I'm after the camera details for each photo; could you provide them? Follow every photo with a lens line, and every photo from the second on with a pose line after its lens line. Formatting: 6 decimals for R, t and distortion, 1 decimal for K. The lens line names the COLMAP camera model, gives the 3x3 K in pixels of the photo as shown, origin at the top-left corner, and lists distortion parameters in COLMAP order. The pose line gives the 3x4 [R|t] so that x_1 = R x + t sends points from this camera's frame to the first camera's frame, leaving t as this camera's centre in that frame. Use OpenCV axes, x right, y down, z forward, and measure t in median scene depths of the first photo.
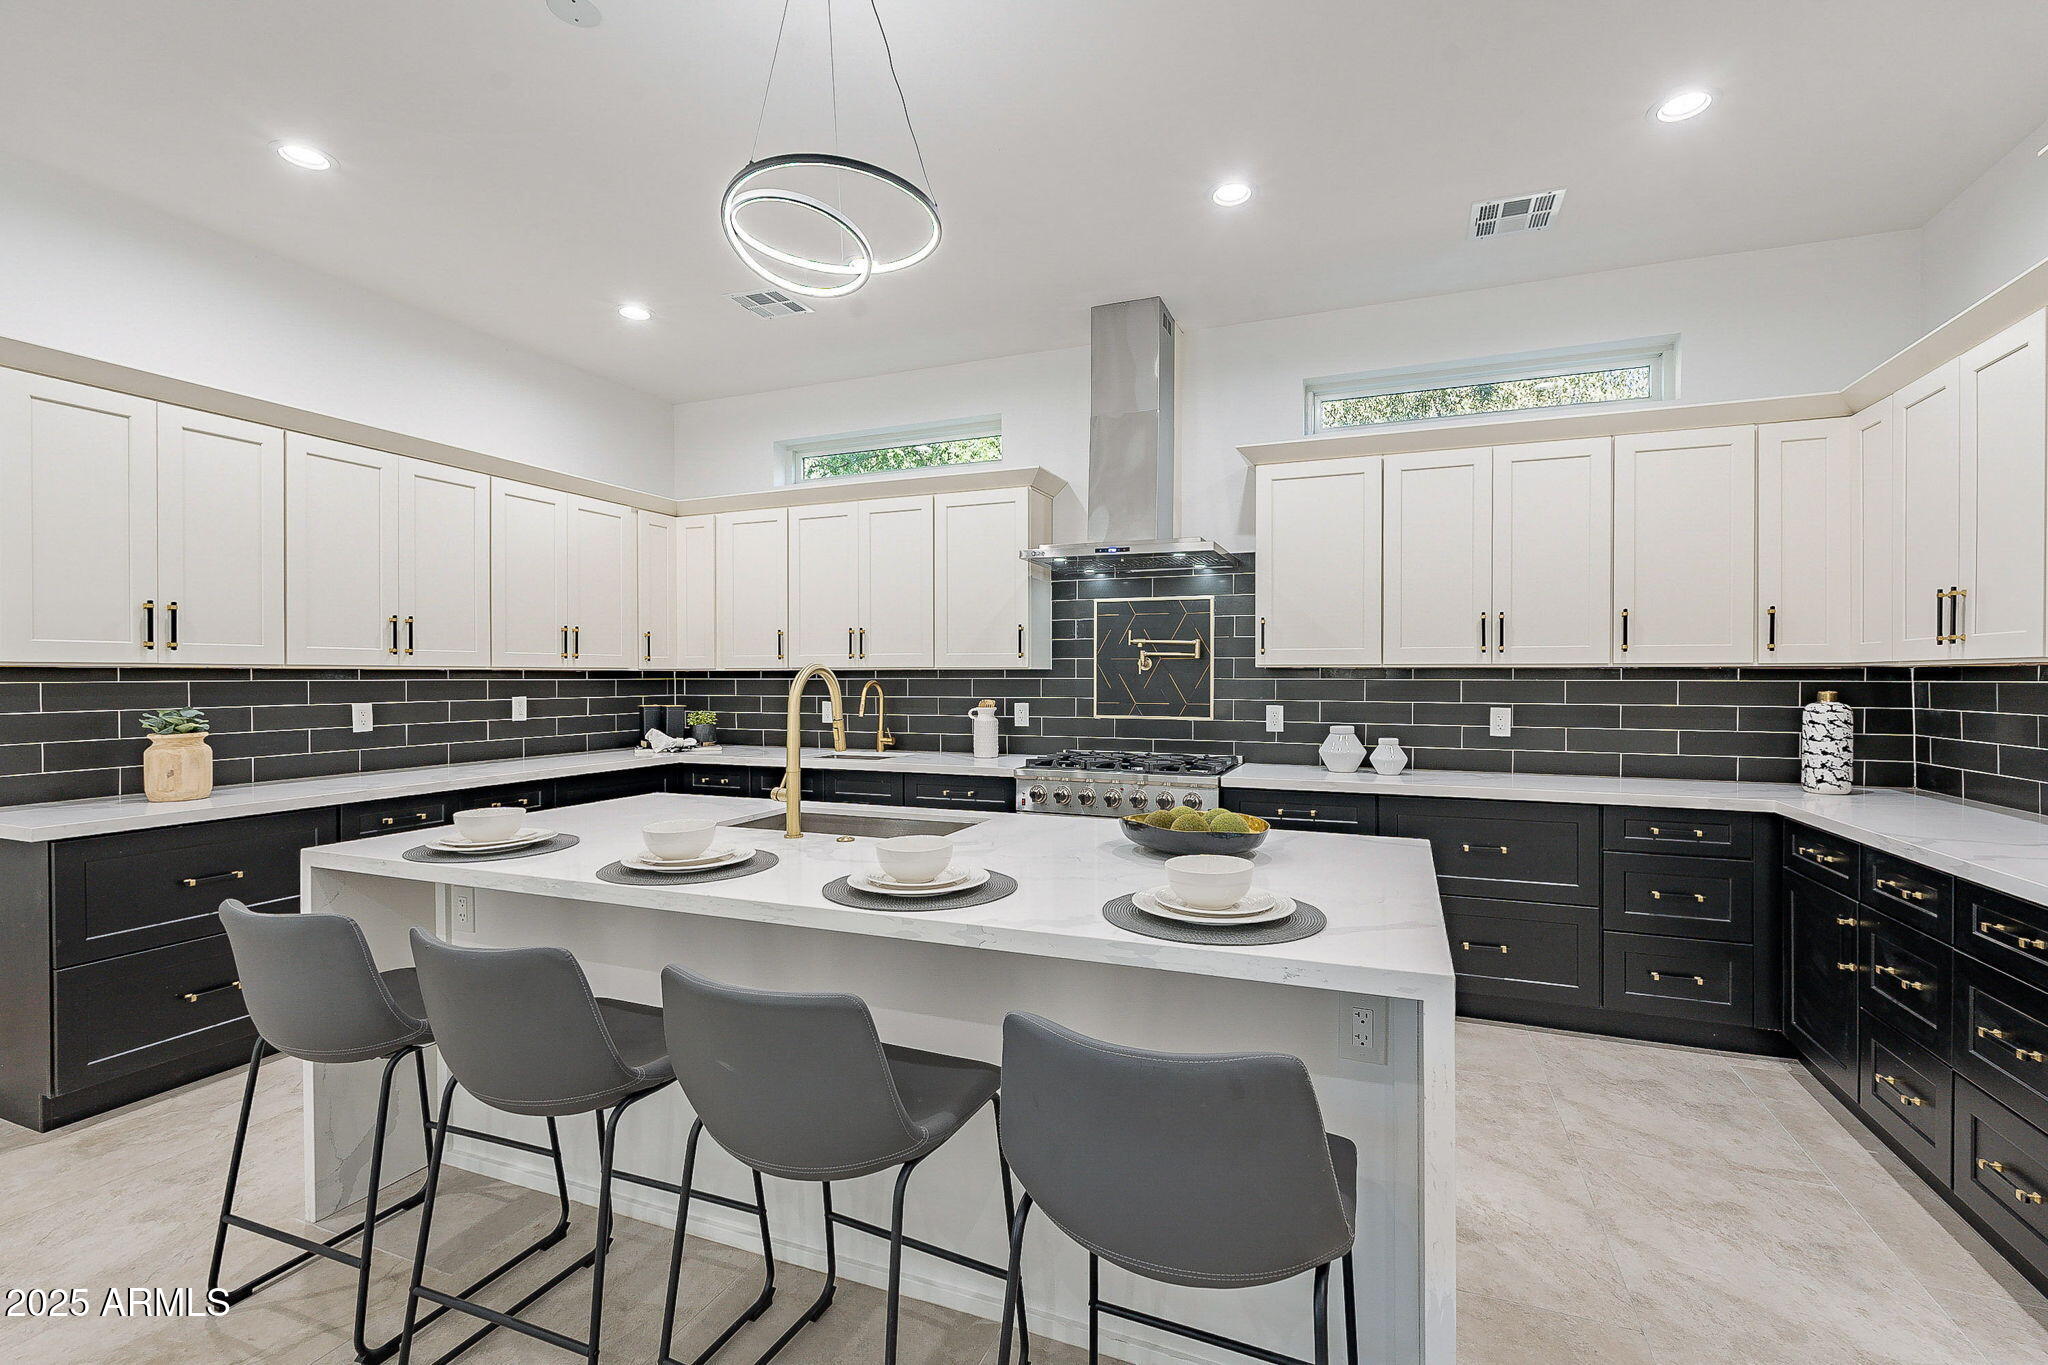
lens RADIAL K [[887.6, 0, 1024.0], [0, 887.6, 682.5], [0, 0, 1]] dist [-0.000800, -0.000147]
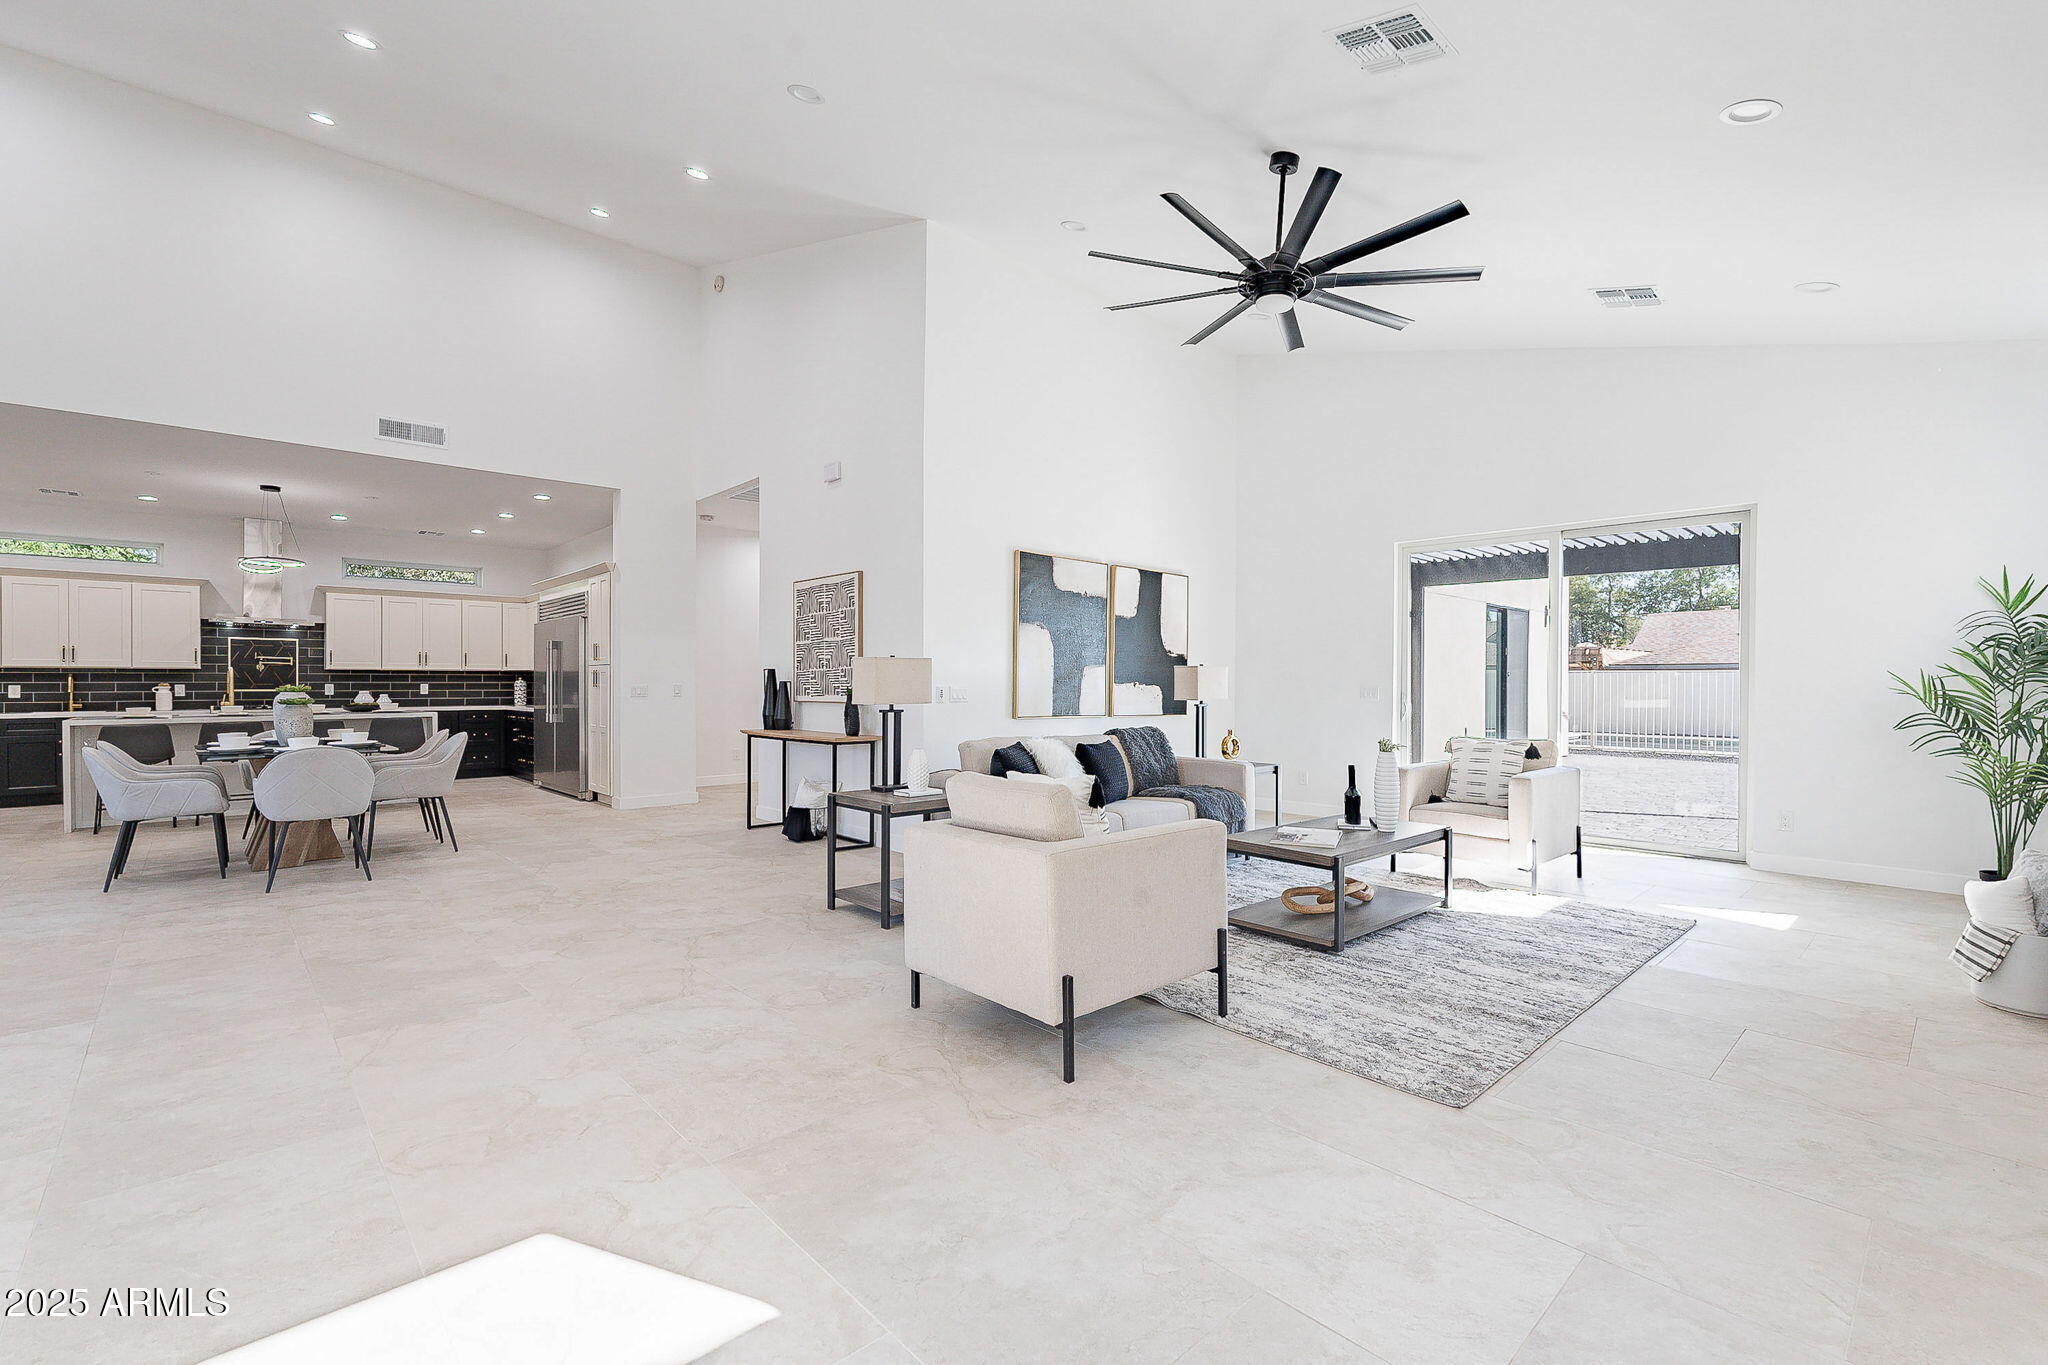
lens RADIAL K [[901.6, 0, 1034.3], [0, 901.6, 687.5], [0, 0, 1]] dist [-0.000758, -0.000372]
pose [[0.424179, -0.005440, 0.905562, -1.199869], [0.006193, 0.999976, 0.003106, 0.039685], [-0.905557, 0.004291, 0.424202, -1.920267]]
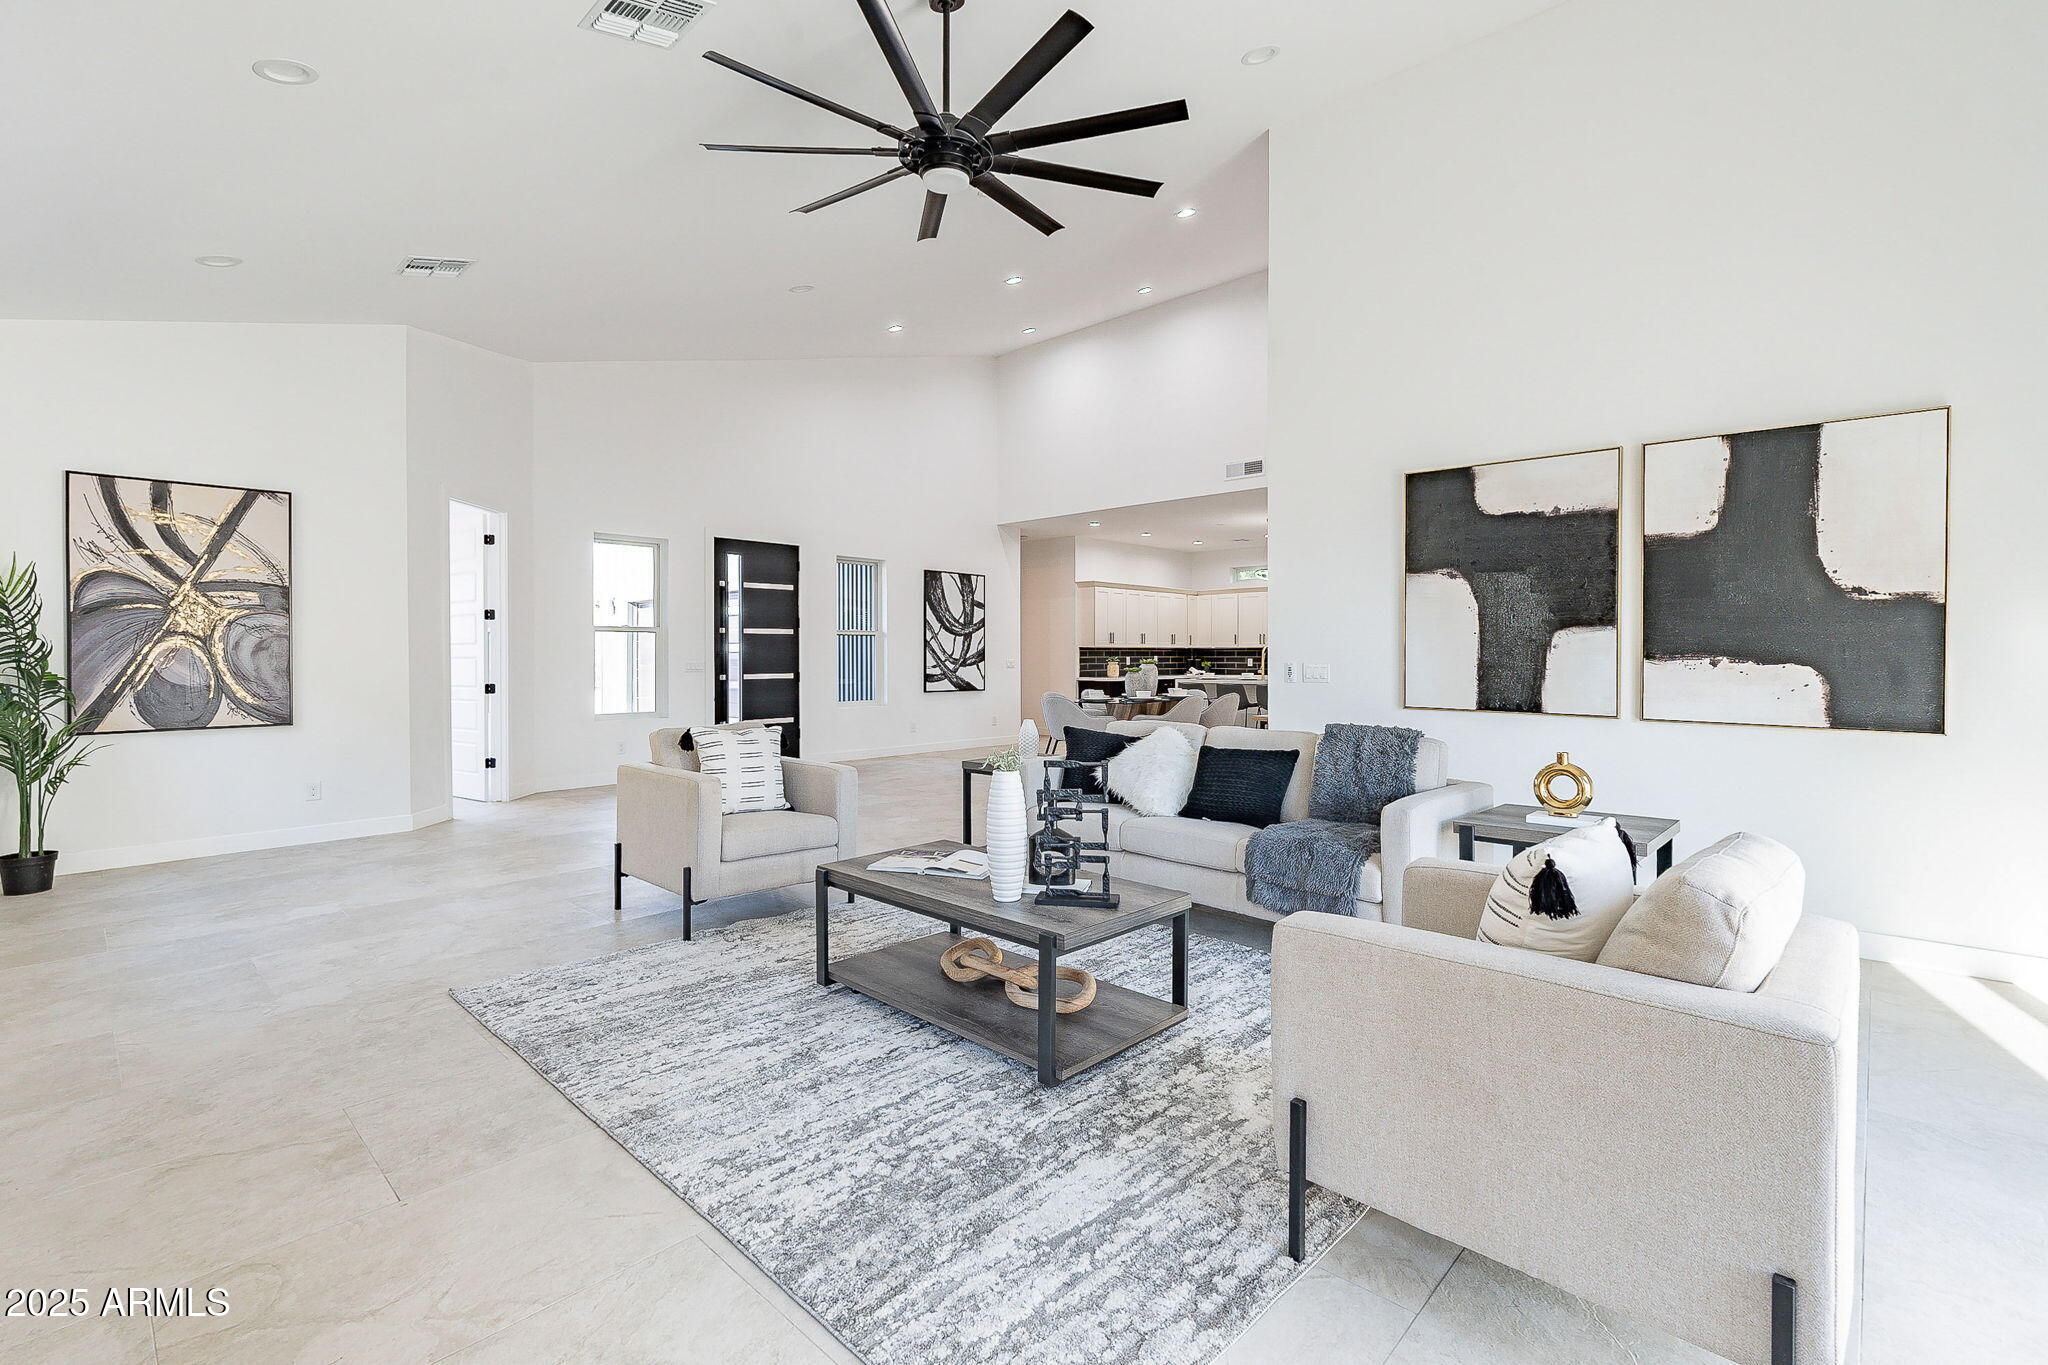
lens RADIAL K [[903.1, 0, 1024.2], [0, 903.1, 657.5], [0, 0, 1]] dist [-0.002998, -0.000524]
pose [[0.930718, -0.001121, -0.365736, 0.209049], [-0.000767, 0.999987, -0.005015, 0.041082], [0.365737, 0.004948, 0.930705, -2.462321]]
